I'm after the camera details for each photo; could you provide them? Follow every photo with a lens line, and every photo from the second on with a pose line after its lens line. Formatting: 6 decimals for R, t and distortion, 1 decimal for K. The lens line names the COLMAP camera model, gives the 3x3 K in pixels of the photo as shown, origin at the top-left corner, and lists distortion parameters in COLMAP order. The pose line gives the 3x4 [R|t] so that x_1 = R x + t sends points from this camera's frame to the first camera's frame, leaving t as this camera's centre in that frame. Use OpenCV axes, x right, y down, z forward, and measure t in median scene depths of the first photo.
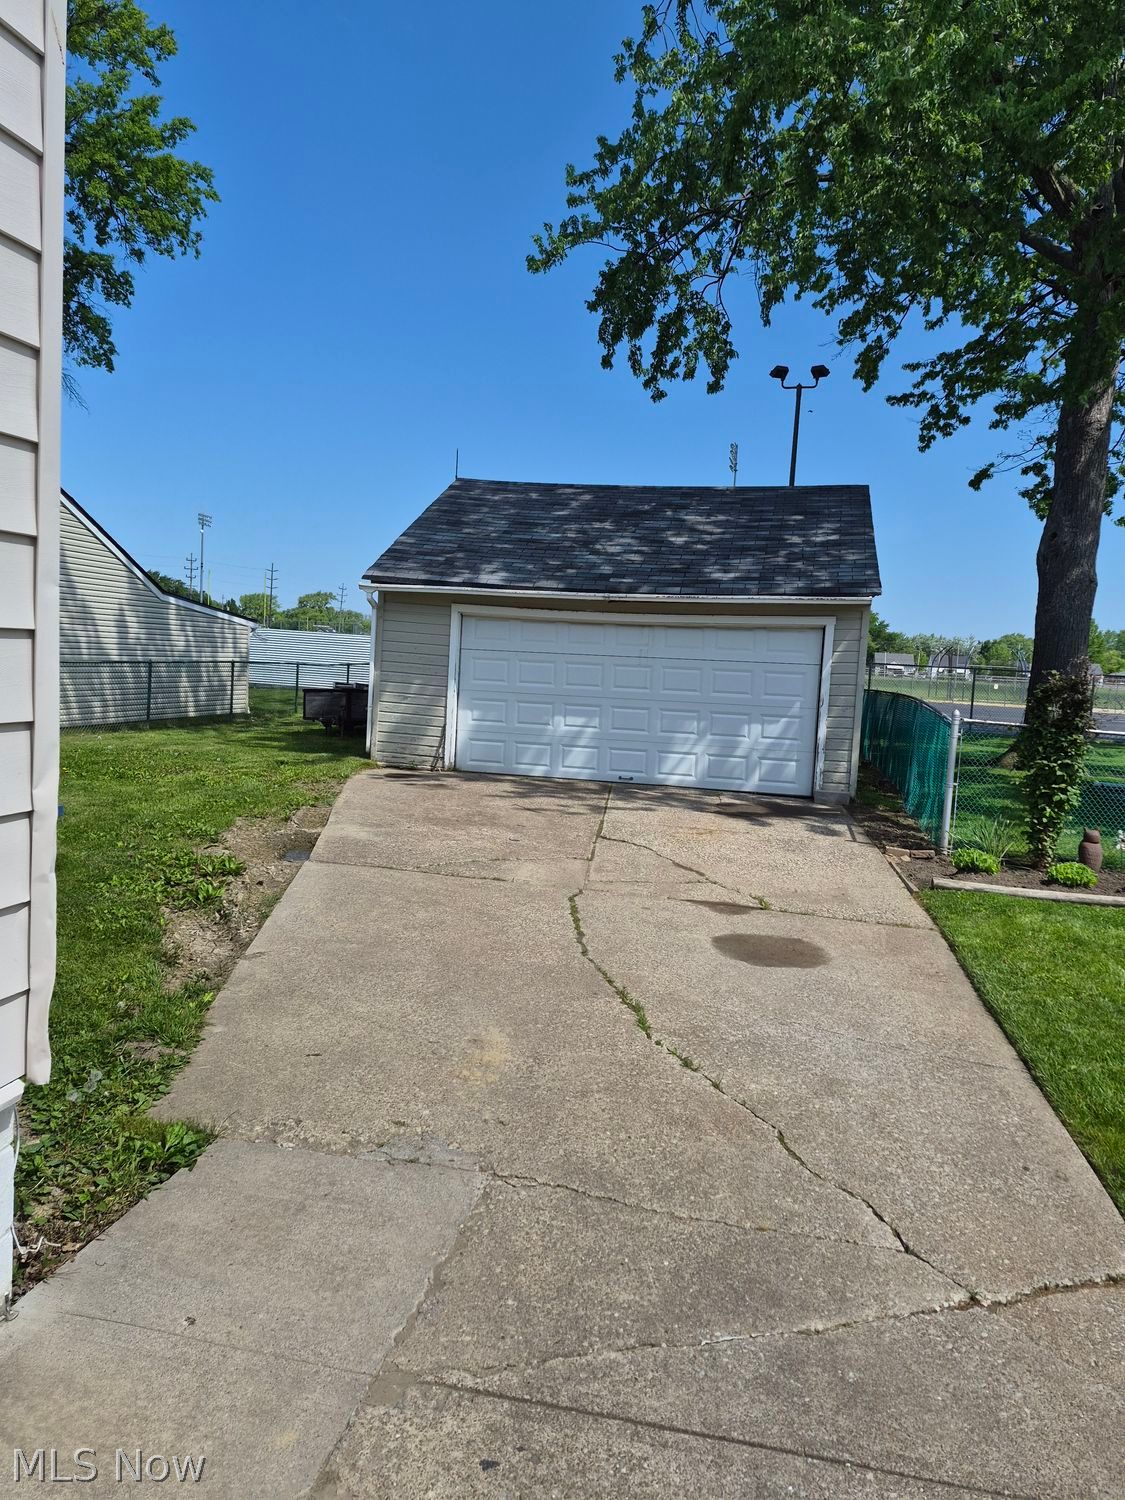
lens RADIAL K [[1046.2, 0, 562.5], [0, 1046.2, 750.0], [0, 0, 1]] dist [0.181289, -0.075179]
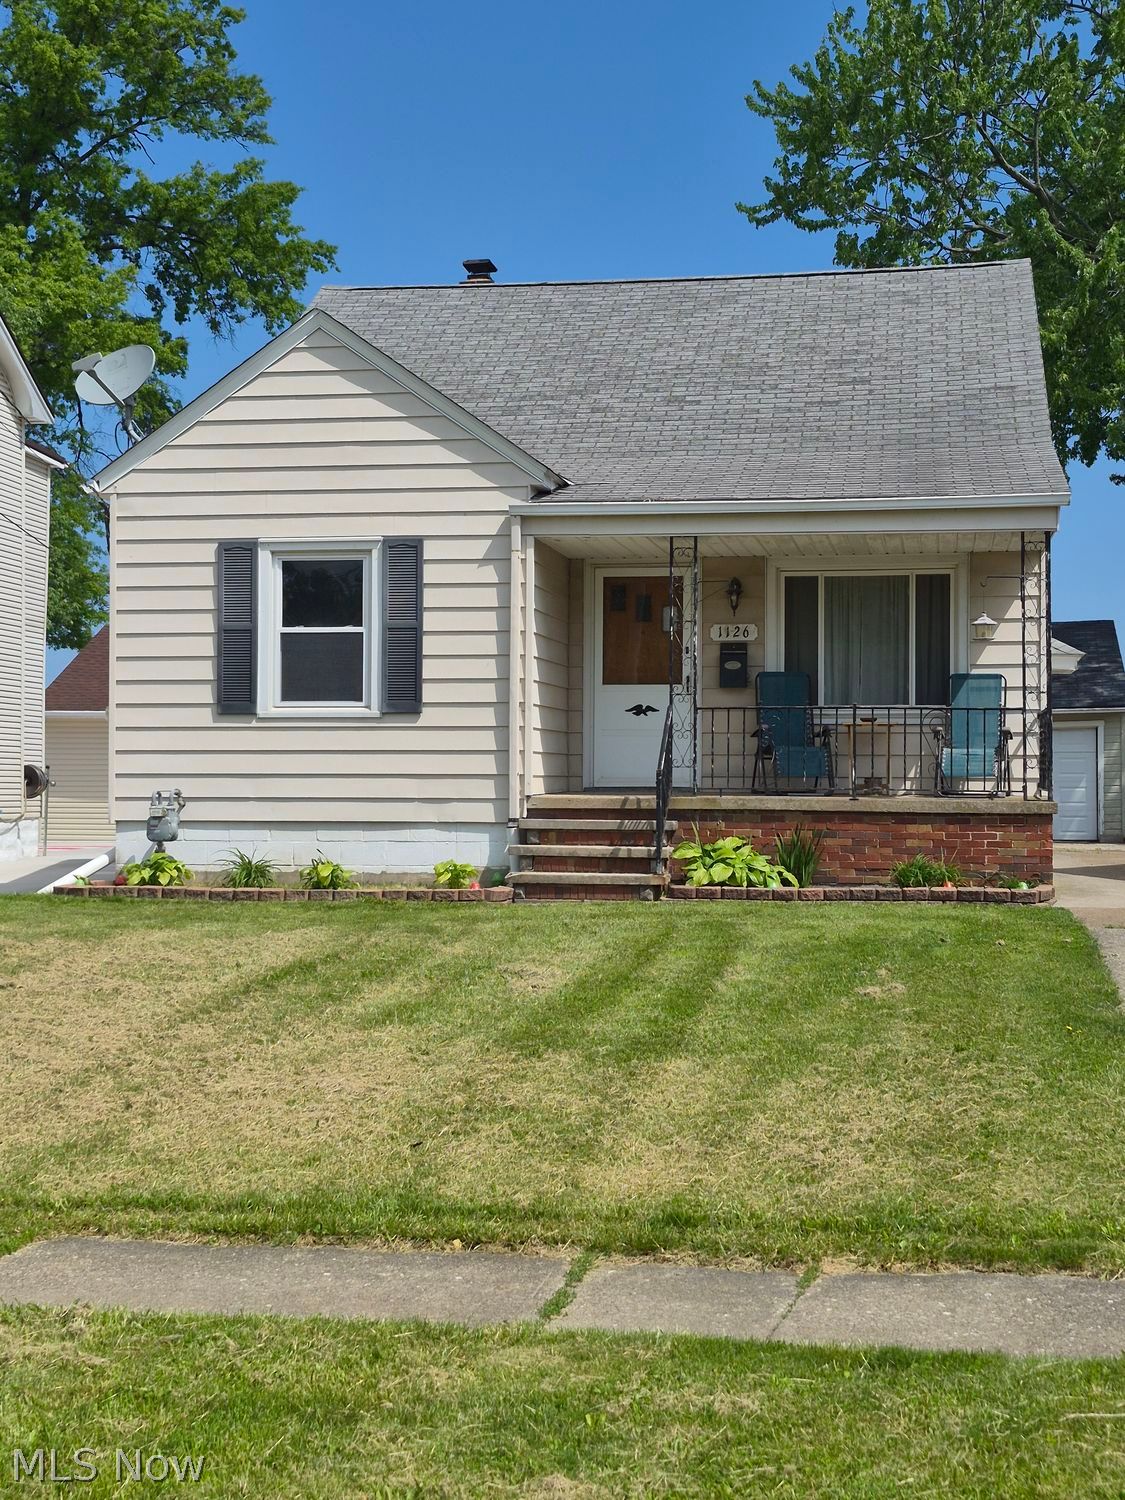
lens RADIAL K [[2153.7, 0, 562.5], [0, 2153.7, 750.0], [0, 0, 1]] dist [0.114412, -0.161472]
pose [[0.997864, -0.053349, 0.037710, -0.339045], [0.056774, 0.993710, -0.096529, 0.091124], [-0.032323, 0.098464, 0.994615, -1.096219]]
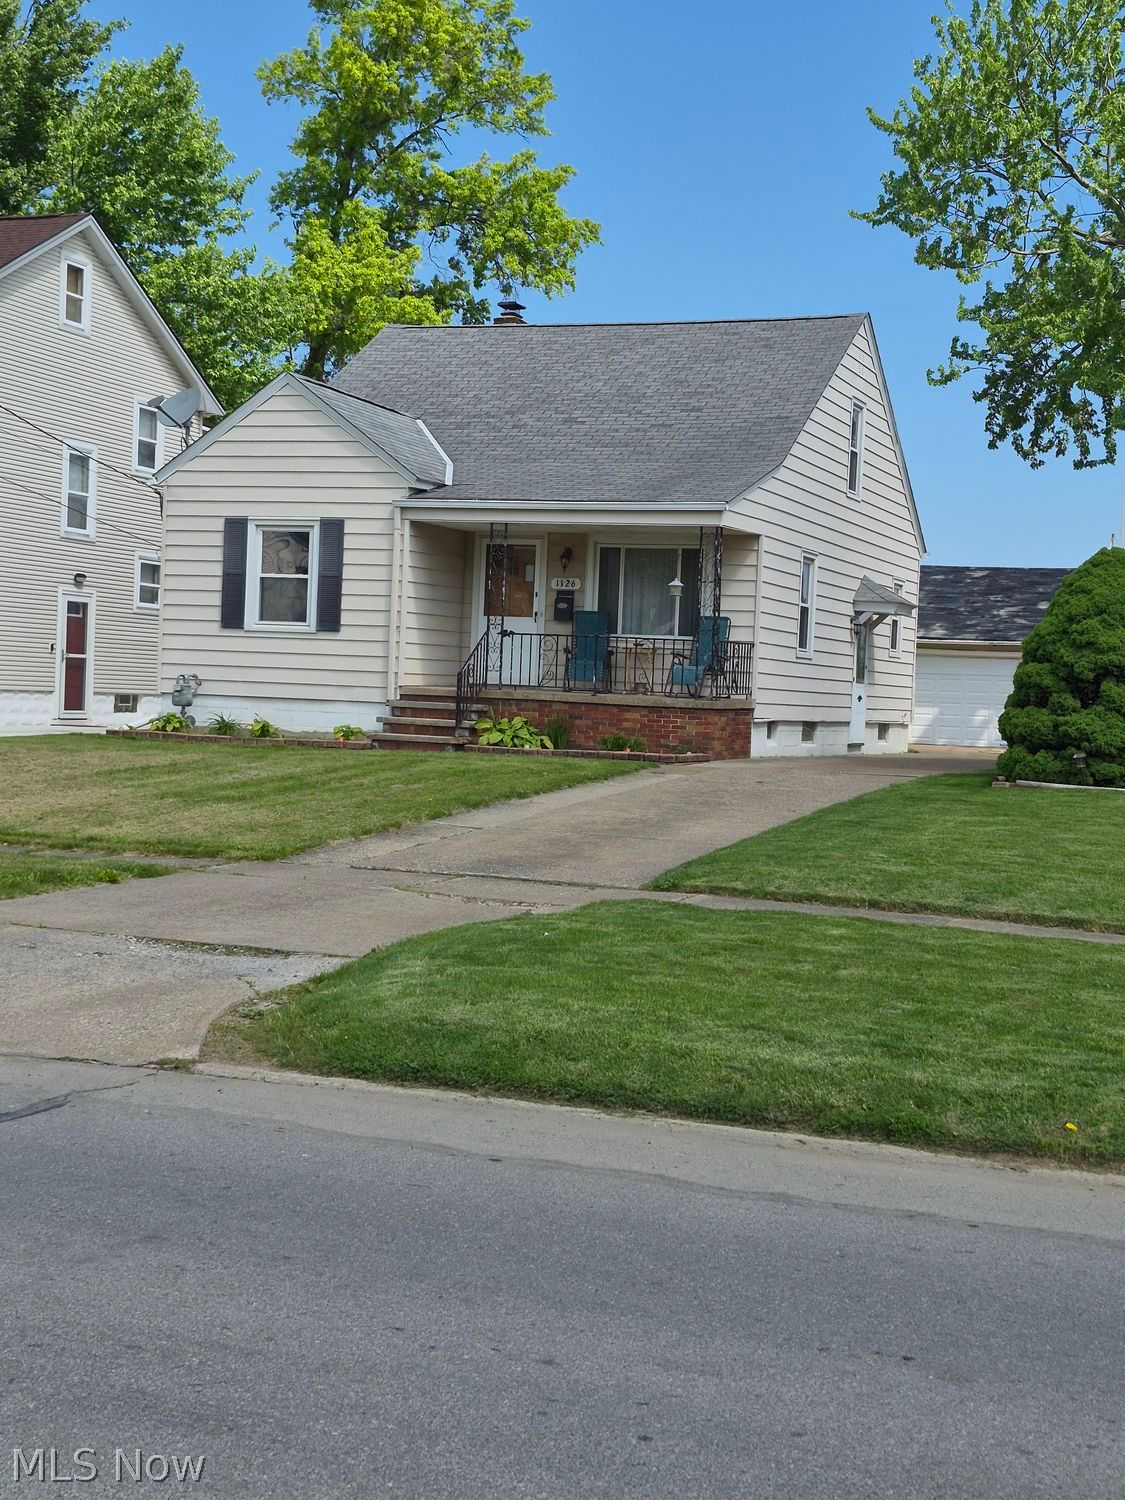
lens RADIAL K [[2153.7, 0, 562.5], [0, 2153.7, 750.0], [0, 0, 1]] dist [0.114412, -0.161472]
pose [[0.986354, -0.011990, -0.164200, -0.041021], [0.001727, 0.998043, -0.062505, 0.143139], [0.164628, 0.061368, 0.984445, -1.494332]]
